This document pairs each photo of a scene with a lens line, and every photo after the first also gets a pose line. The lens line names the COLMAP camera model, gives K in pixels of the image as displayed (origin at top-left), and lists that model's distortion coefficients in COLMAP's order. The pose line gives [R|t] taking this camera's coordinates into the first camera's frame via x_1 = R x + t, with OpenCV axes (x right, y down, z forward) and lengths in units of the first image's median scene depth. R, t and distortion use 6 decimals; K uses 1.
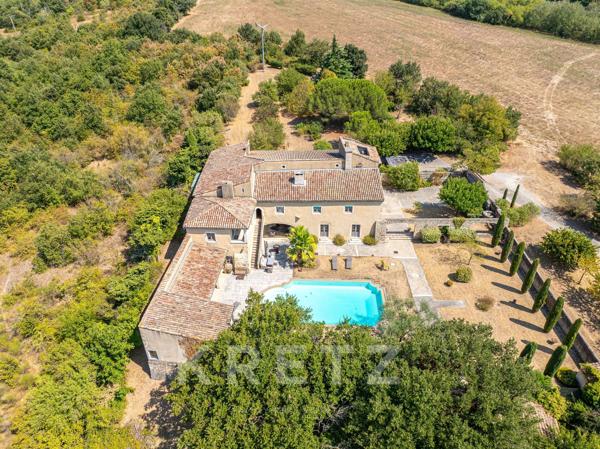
lens RADIAL K [[419.4, 0, 299.7], [0, 419.4, 222.5], [0, 0, 1]] dist [-0.046423, 0.015347]
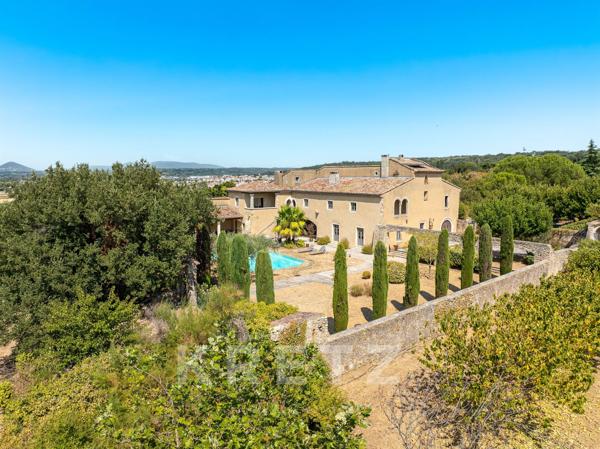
lens RADIAL K [[419.4, 0, 300.9], [0, 419.4, 222.6], [0, 0, 1]] dist [-0.046423, 0.015347]
pose [[0.594913, 0.087502, -0.799013, 0.734323], [-0.438773, 0.868237, -0.231610, 0.243700], [0.673467, 0.488373, 0.554918, 0.431458]]
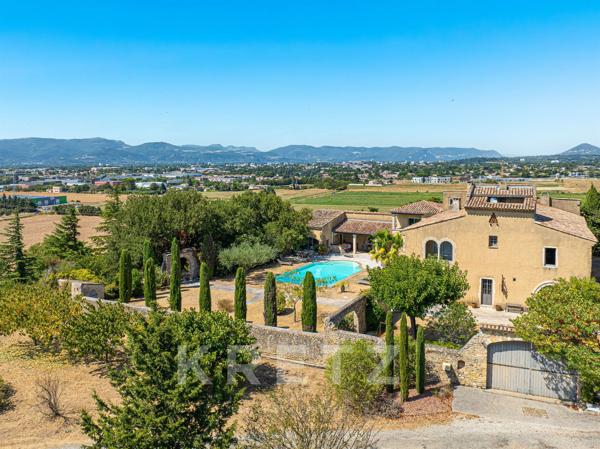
lens RADIAL K [[504.1, 0, 282.5], [0, 504.1, 181.5], [0, 0, 1]] dist [-0.025587, -0.025450]
pose [[-0.509016, 0.036805, -0.859970, 0.983145], [-0.473244, 0.822567, 0.315317, -0.283340], [0.718988, 0.567477, -0.401281, 1.089042]]
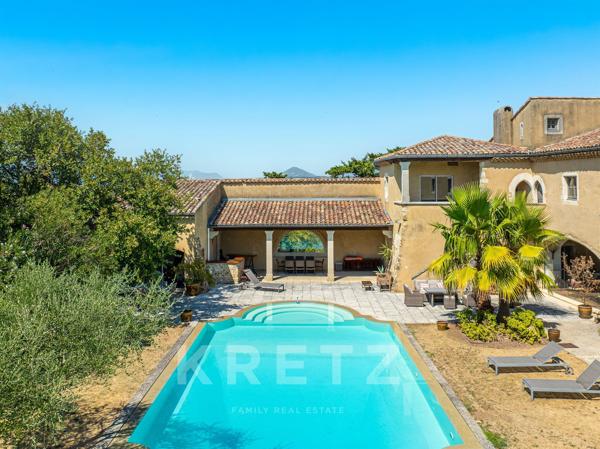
lens RADIAL K [[522.5, 0, 288.2], [0, 522.5, 166.8], [0, 0, 1]] dist [-0.032504, -0.012509]
pose [[0.008562, -0.032005, -0.999451, 0.334143], [-0.545426, 0.837567, -0.031493, 0.084217], [0.838115, 0.545397, -0.010285, 0.781154]]
